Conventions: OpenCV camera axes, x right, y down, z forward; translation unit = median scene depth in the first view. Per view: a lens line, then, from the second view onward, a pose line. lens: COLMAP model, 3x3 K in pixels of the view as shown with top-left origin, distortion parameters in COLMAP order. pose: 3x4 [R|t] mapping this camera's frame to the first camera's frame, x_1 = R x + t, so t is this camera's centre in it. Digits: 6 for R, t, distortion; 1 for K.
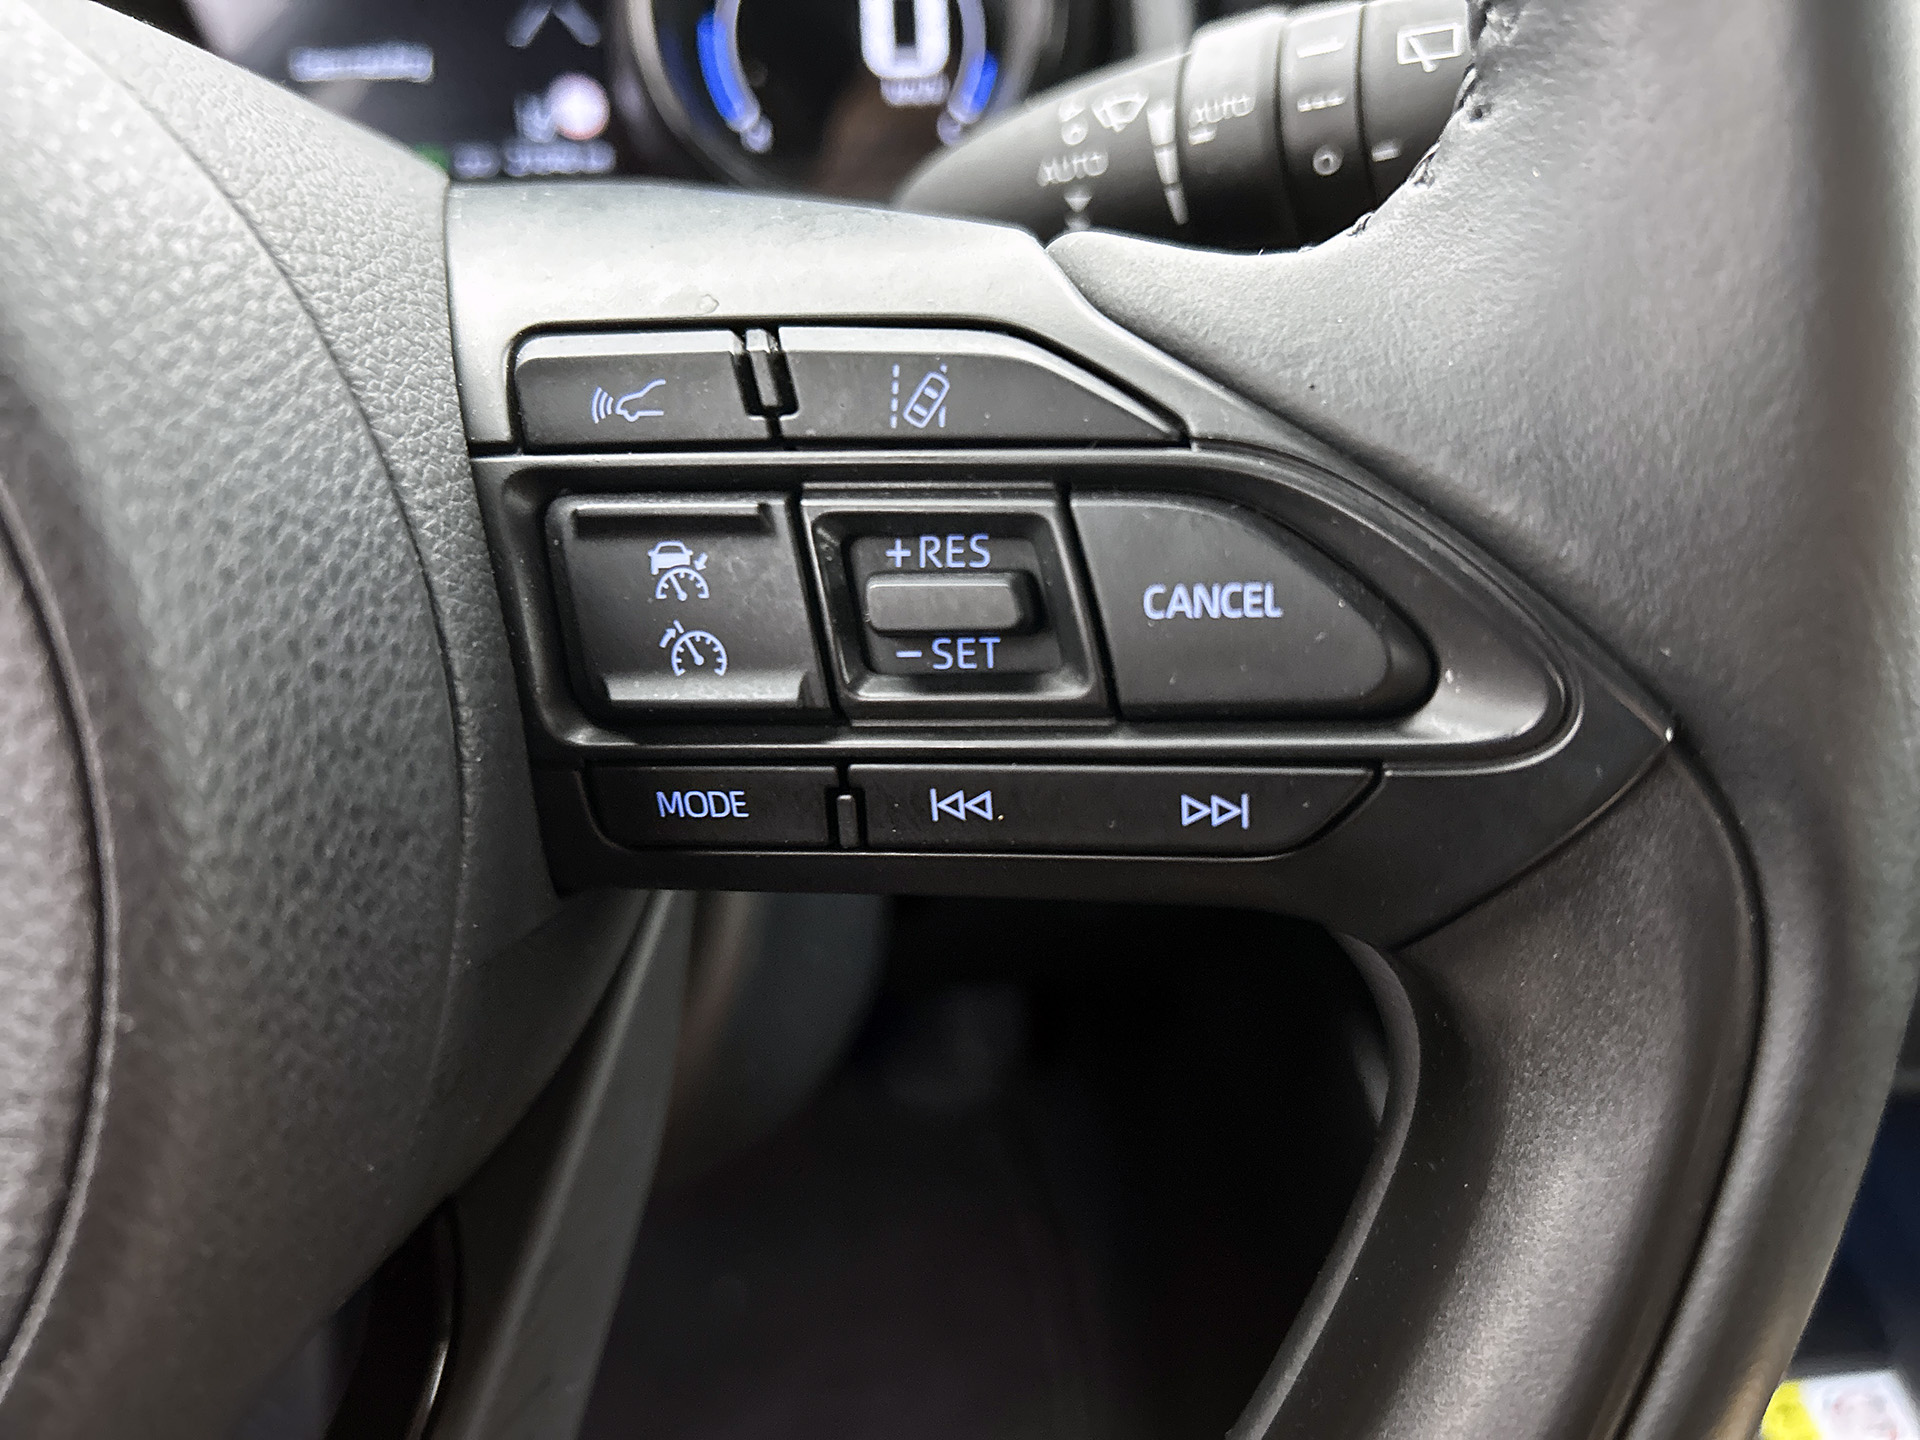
lens RADIAL K [[1441.3, 0, 960.0], [0, 1441.3, 720.0], [0, 0, 1]] dist [0.079656, -0.106965]
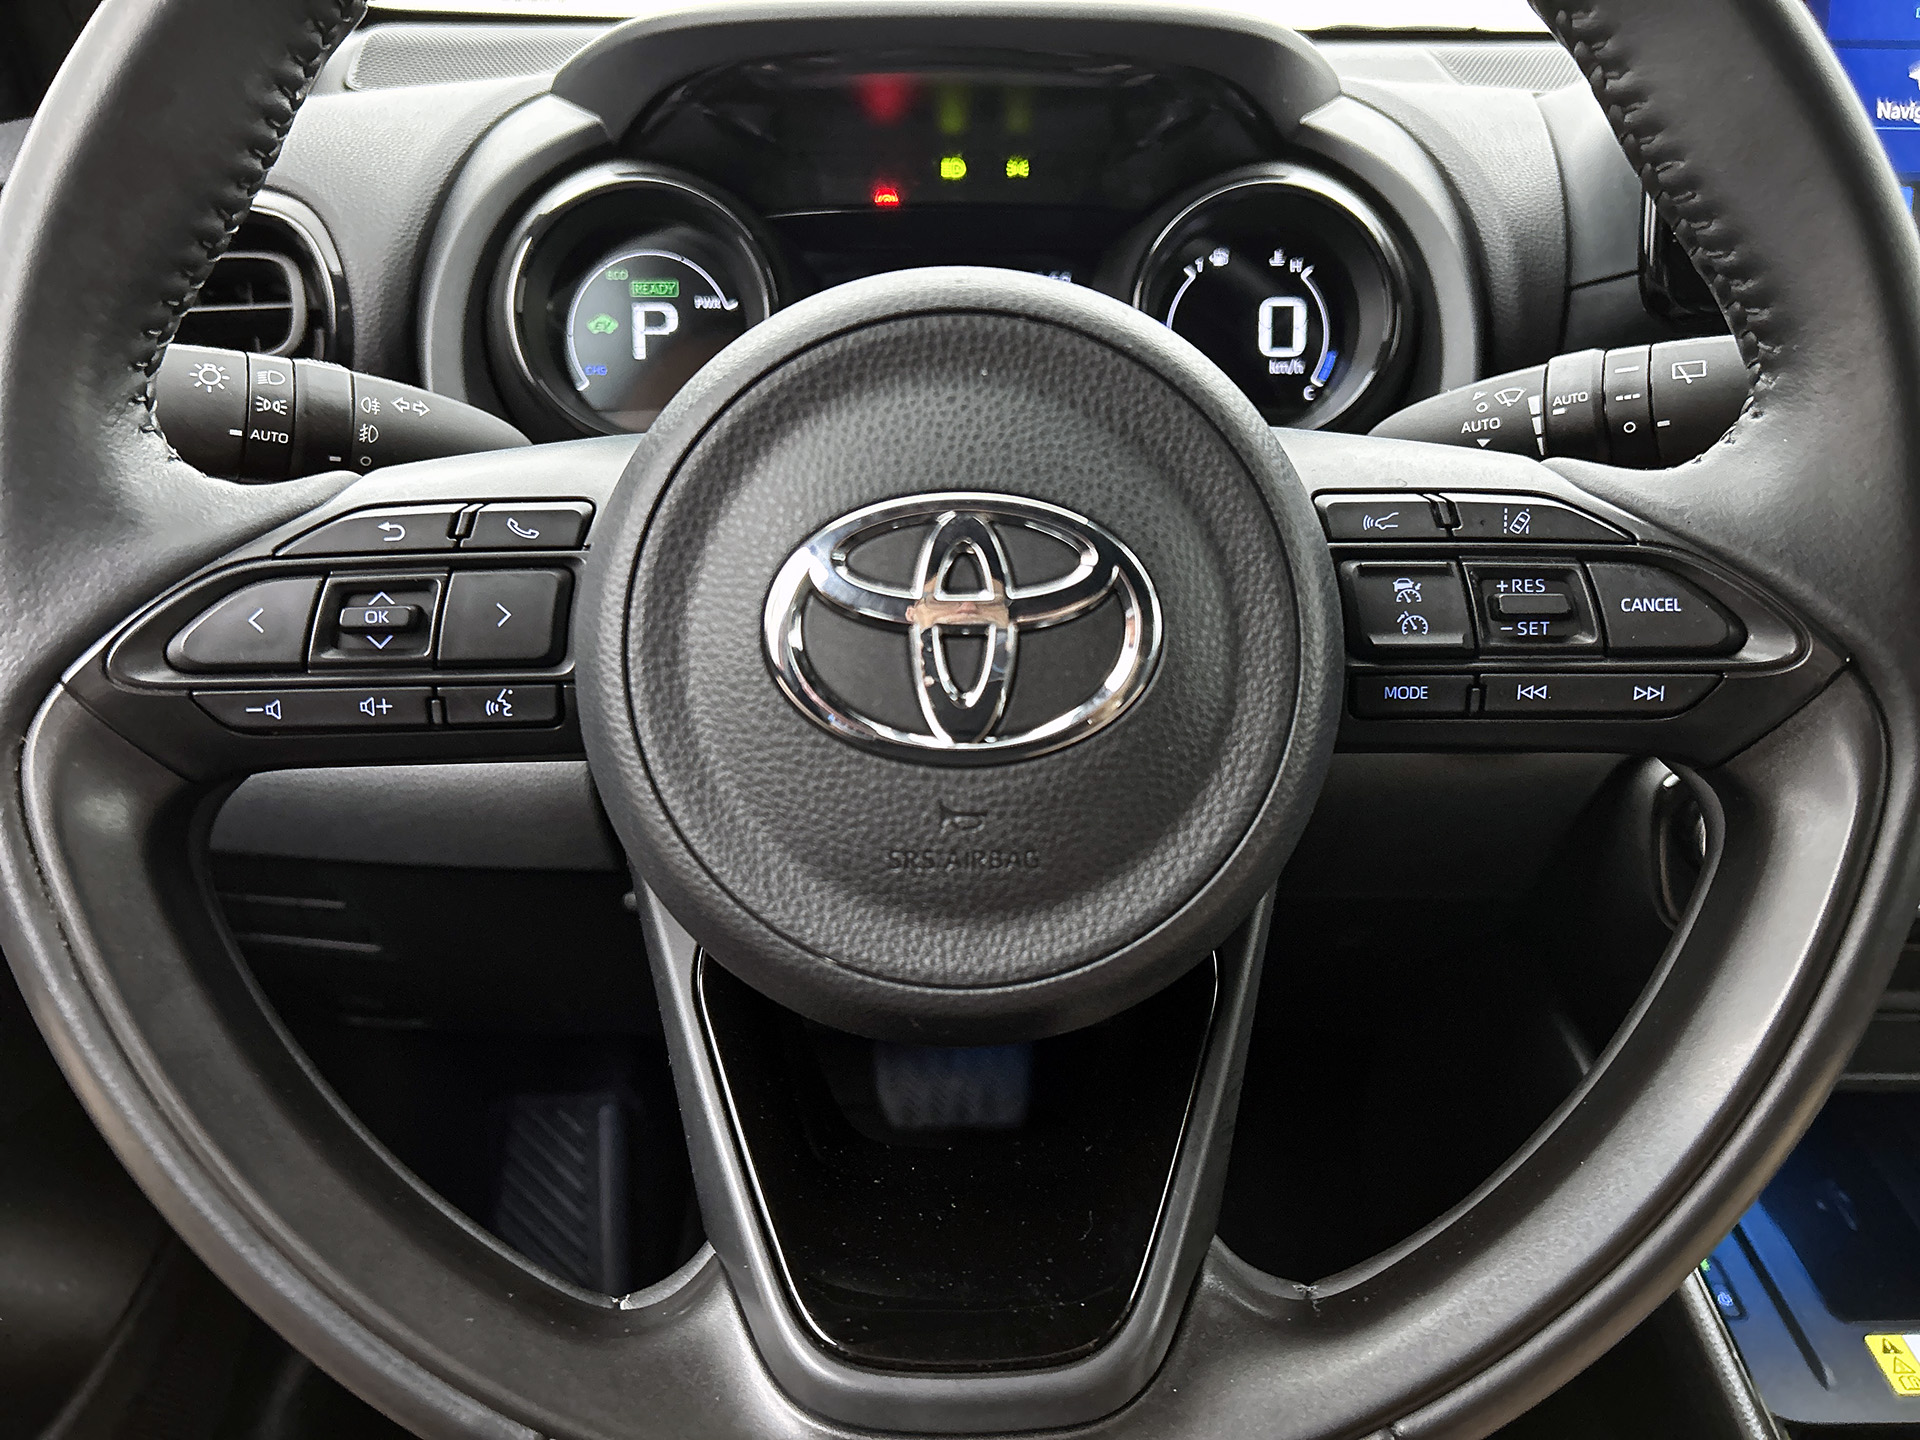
lens RADIAL K [[1397.2, 0, 1020.4], [0, 1397.2, 733.6], [0, 0, 1]] dist [0.060106, -0.002361]
pose [[0.998626, 0.043974, -0.028502, -0.765029], [-0.047241, 0.990848, -0.126449, 0.457936], [0.022681, 0.127622, 0.991564, -1.285030]]
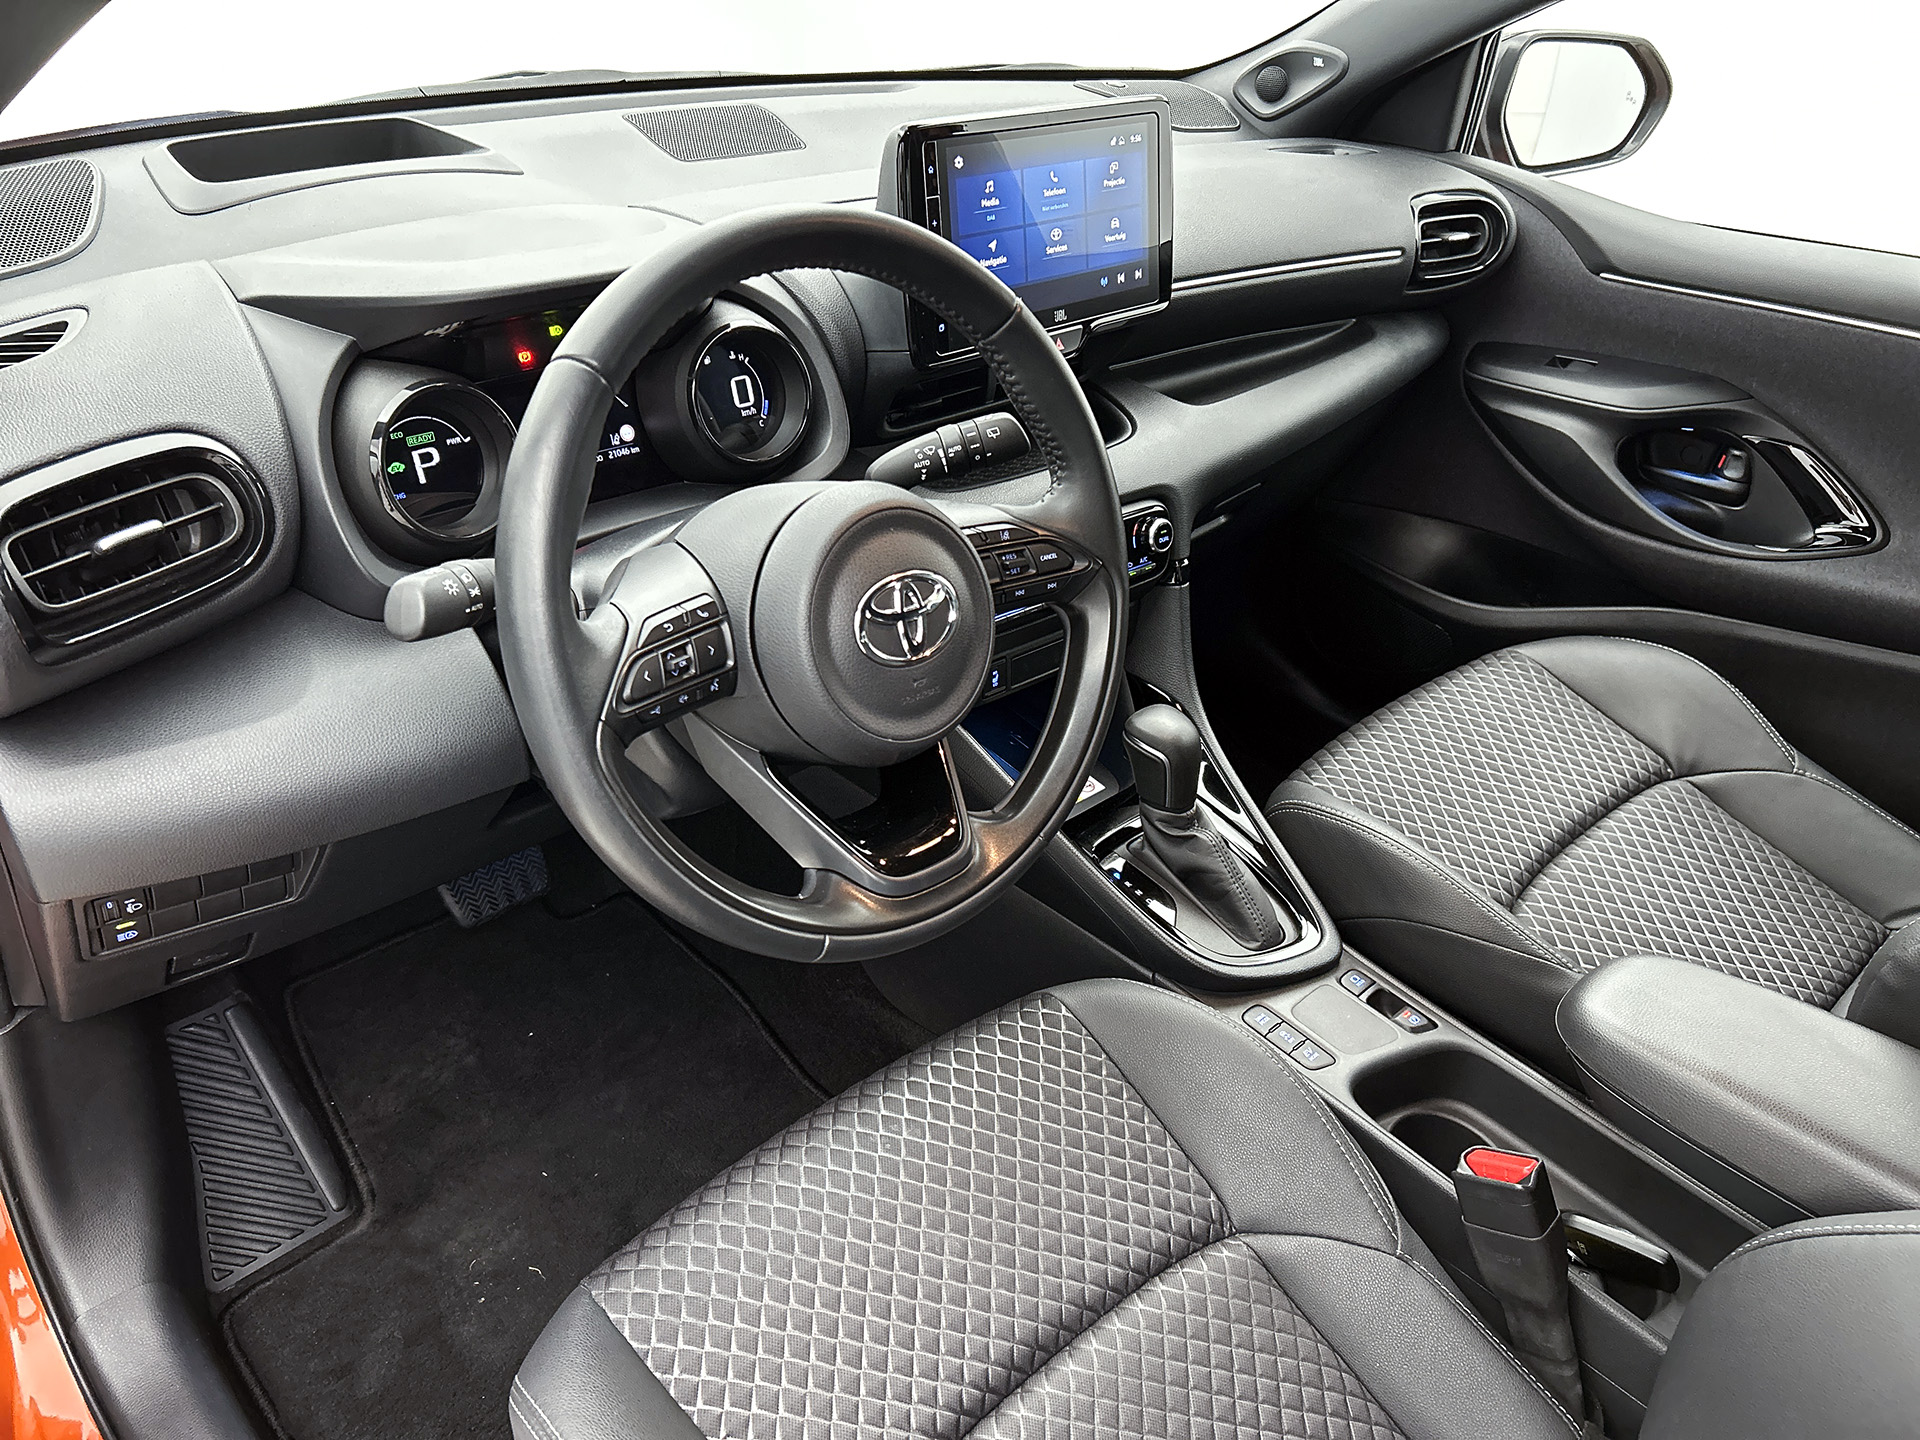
lens RADIAL K [[1446.4, 0, 960.0], [0, 1446.4, 720.0], [0, 0, 1]] dist [-0.038580, -0.001458]
pose [[0.787260, -0.255553, 0.561172, -4.399225], [0.236683, 0.965601, 0.107686, -0.173916], [-0.569388, 0.048043, 0.820664, -4.630619]]
